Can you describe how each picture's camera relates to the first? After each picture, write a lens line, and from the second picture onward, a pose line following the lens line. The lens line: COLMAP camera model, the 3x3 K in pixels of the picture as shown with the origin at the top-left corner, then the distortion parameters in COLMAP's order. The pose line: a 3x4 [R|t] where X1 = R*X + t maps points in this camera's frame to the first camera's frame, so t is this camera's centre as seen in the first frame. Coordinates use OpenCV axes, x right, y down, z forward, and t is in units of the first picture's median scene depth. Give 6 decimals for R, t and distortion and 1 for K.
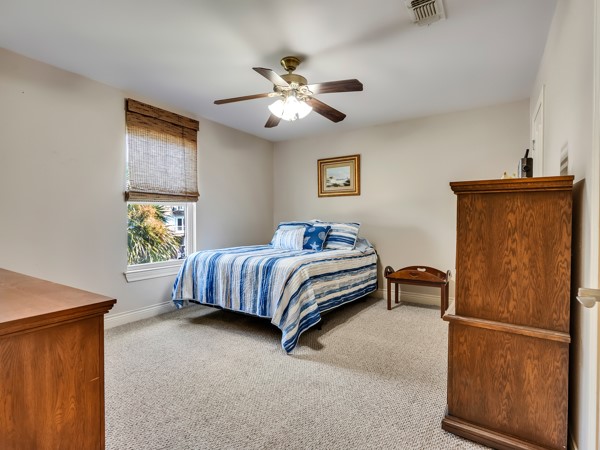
lens RADIAL K [[308.0, 0, 298.8], [0, 308.0, 224.7], [0, 0, 1]] dist [-0.006427, 0.005502]
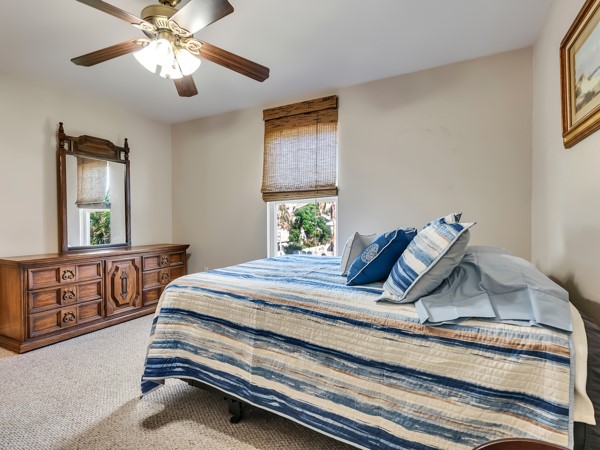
lens RADIAL K [[308.0, 0, 297.8], [0, 308.0, 226.2], [0, 0, 1]] dist [-0.006427, 0.005502]
pose [[0.096217, 0.018368, -0.995191, 0.493844], [-0.009571, 0.999801, 0.017528, -0.007141], [0.995314, 0.007839, 0.096373, 0.863899]]
